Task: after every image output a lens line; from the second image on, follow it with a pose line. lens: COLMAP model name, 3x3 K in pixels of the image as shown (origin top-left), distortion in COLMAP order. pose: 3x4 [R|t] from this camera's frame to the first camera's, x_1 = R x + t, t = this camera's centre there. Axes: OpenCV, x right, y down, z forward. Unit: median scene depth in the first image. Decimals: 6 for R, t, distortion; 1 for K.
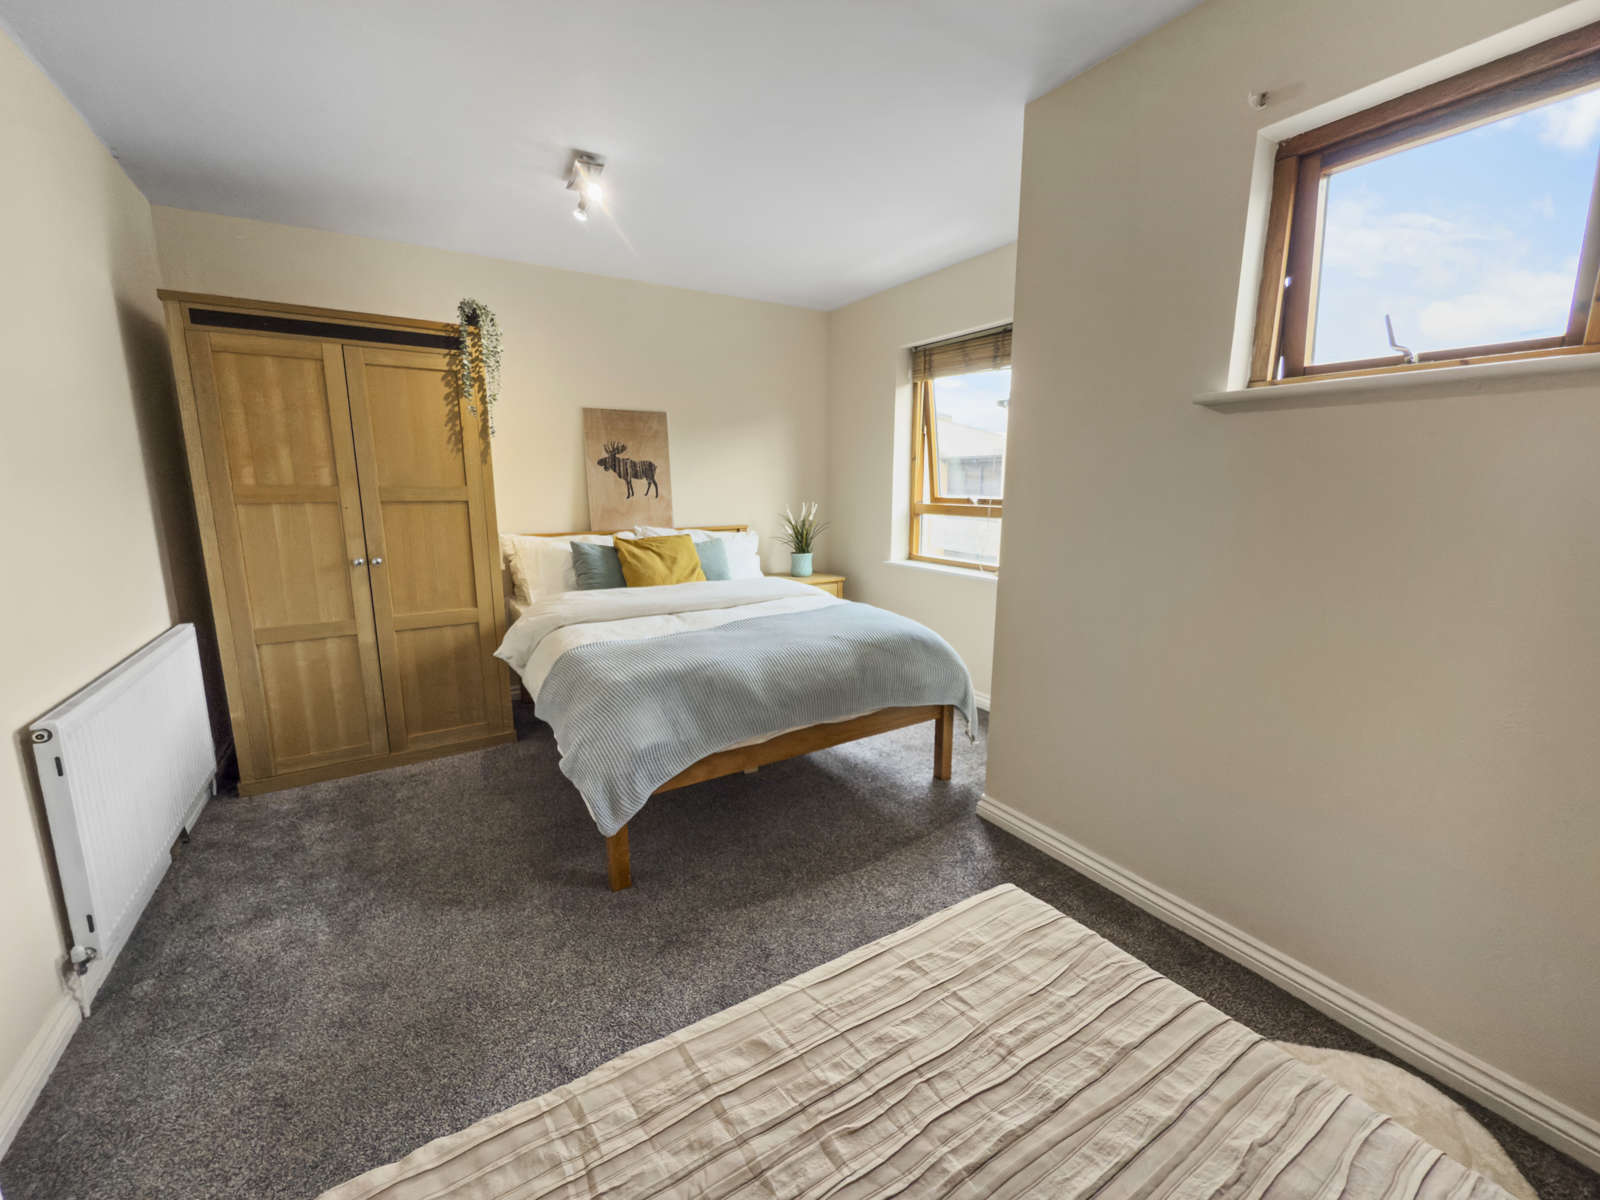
lens RADIAL K [[642.4, 0, 800.0], [0, 642.4, 600.0], [0, 0, 1]] dist [-0.000389, -0.000003]
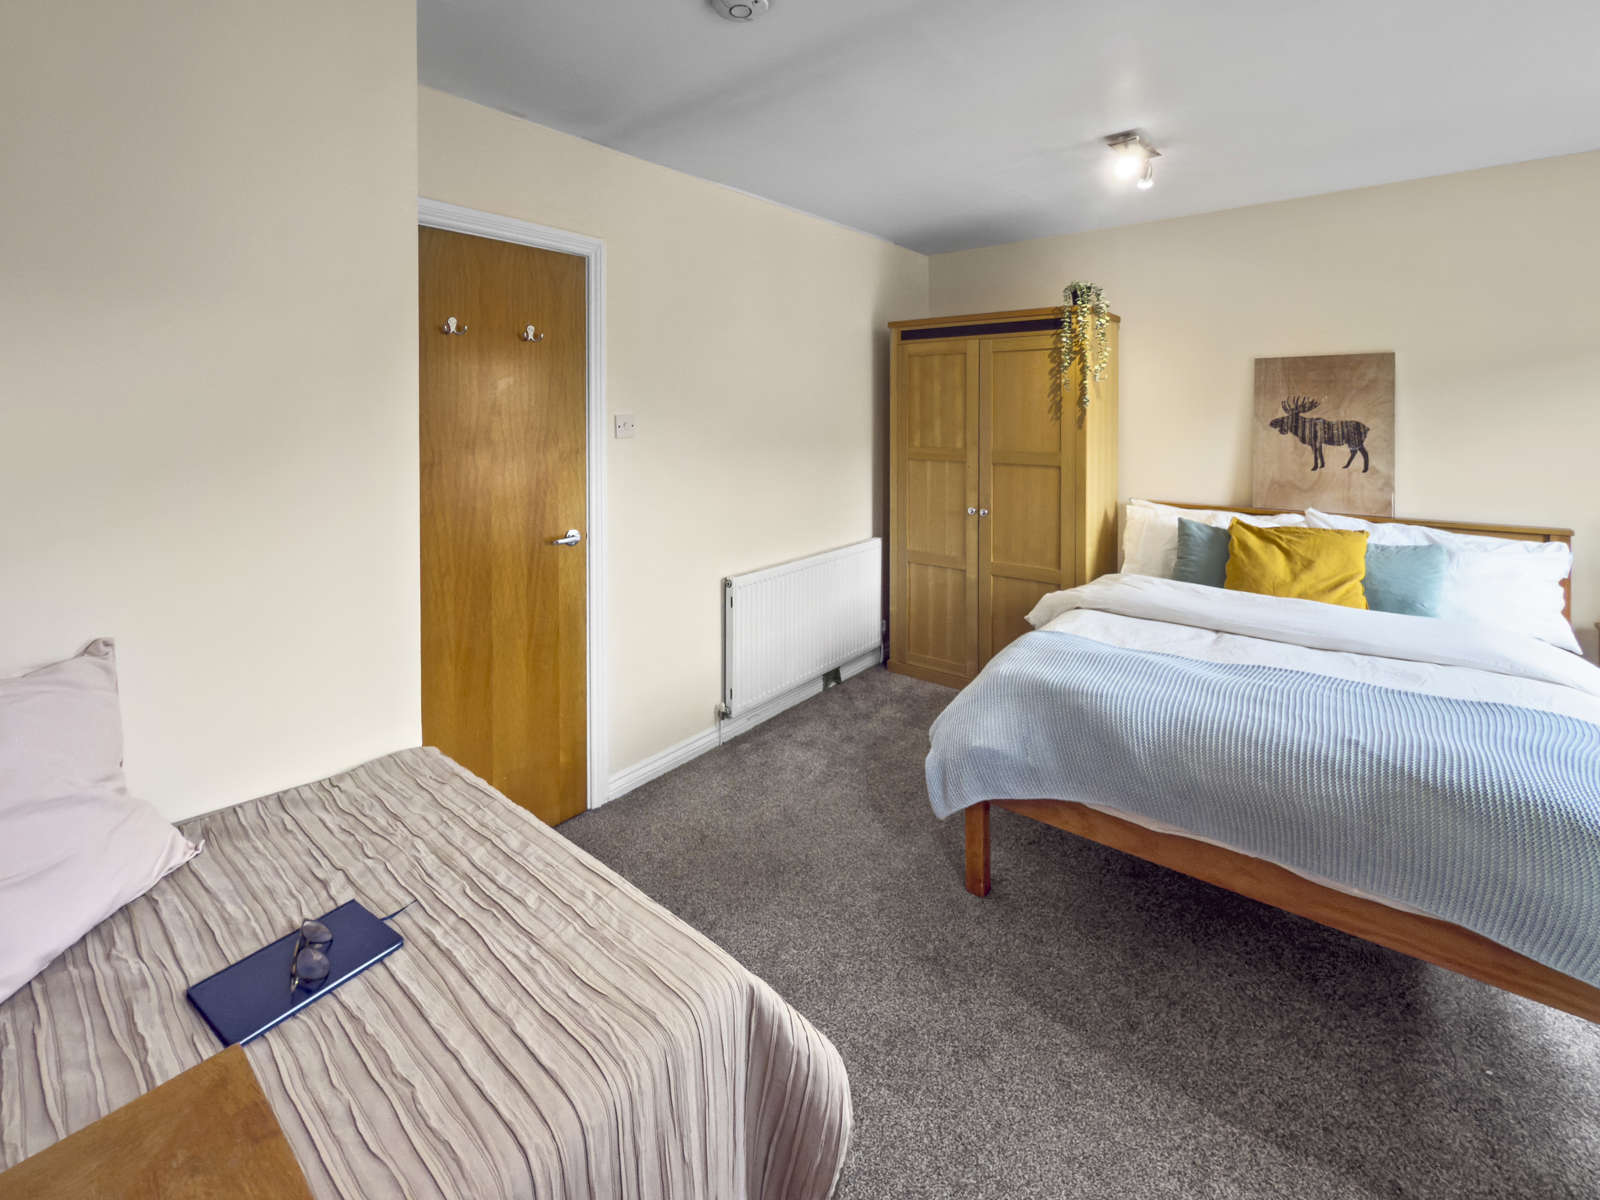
lens RADIAL K [[711.6, 0, 777.0], [0, 711.6, 417.7], [0, 0, 1]] dist [-0.000709, -0.000091]
pose [[0.305874, 0.009158, -0.952028, 0.394174], [-0.167745, 0.984829, -0.044421, -0.091939], [0.937178, 0.173285, 0.302770, 0.181842]]
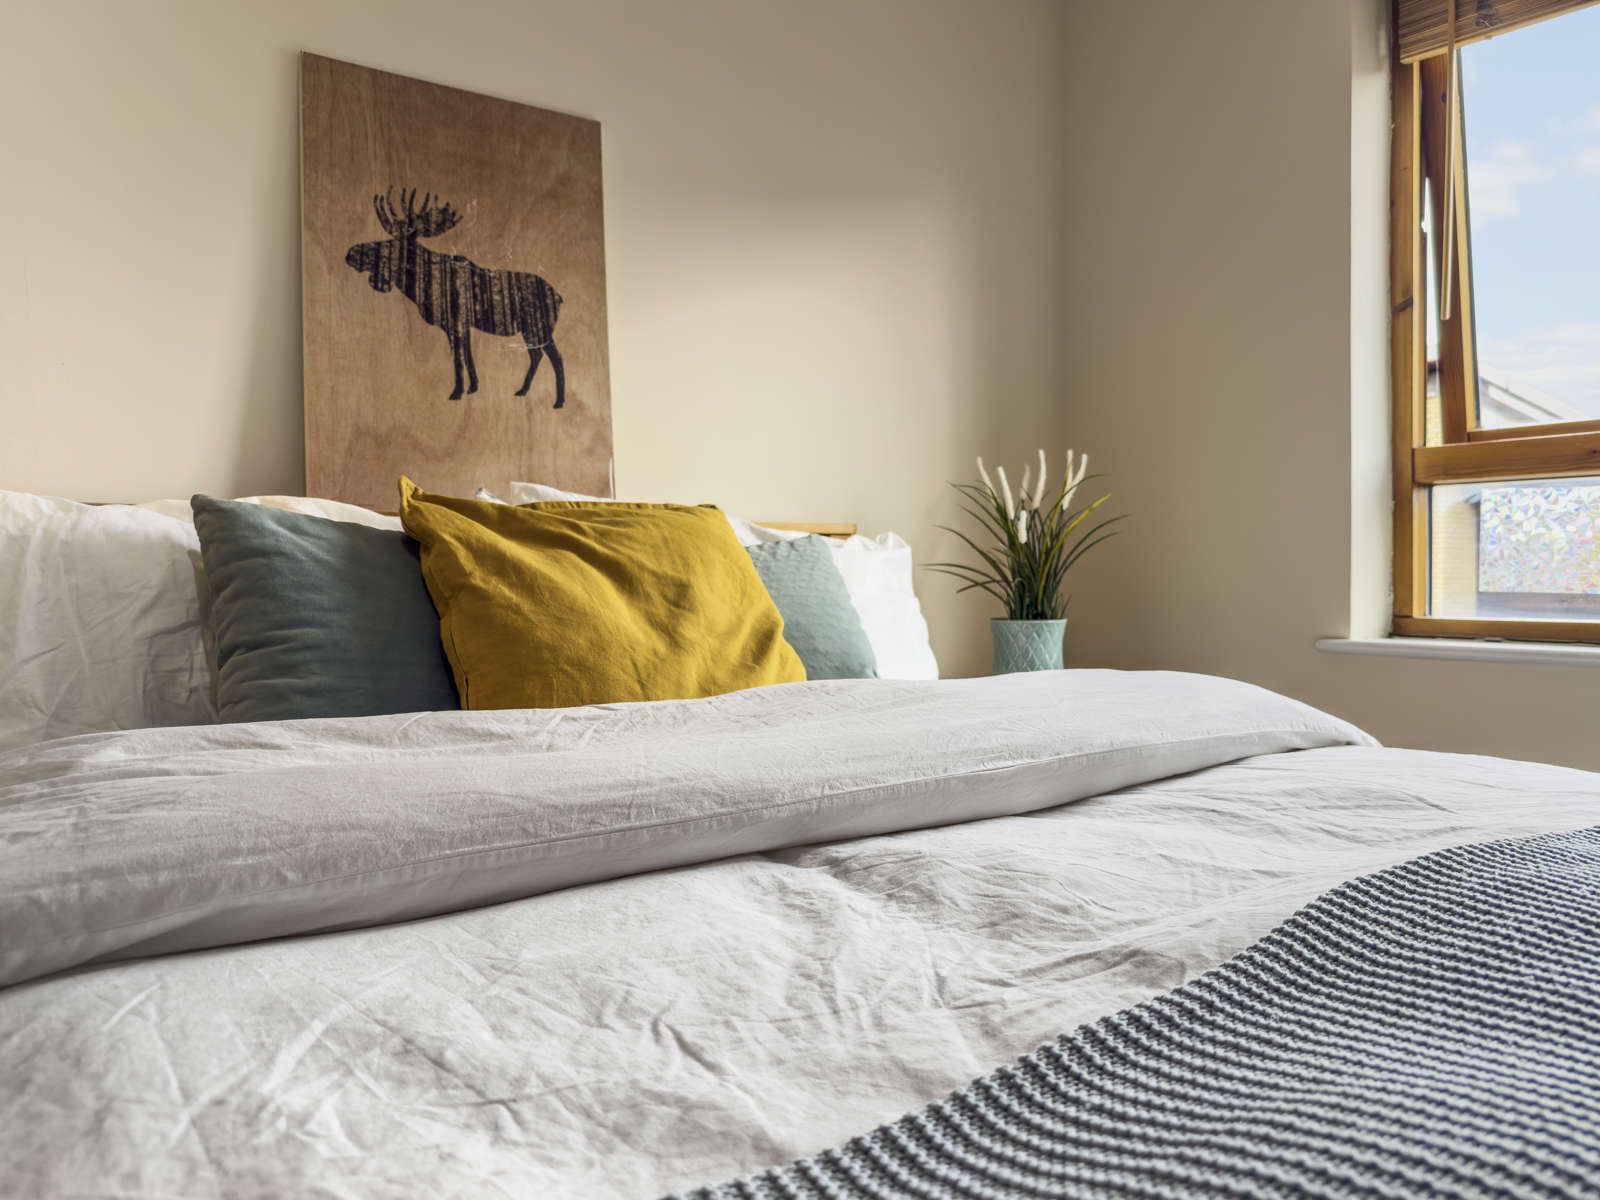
lens RADIAL K [[1164.2, 0, 800.0], [0, 1164.2, 600.0], [0, 0, 1]] dist [-0.000367, -0.097371]
pose [[0.997212, -0.003227, 0.074553, -0.192769], [0.015338, 0.986598, -0.162450, 0.005470], [-0.073029, 0.163140, 0.983896, 0.631599]]
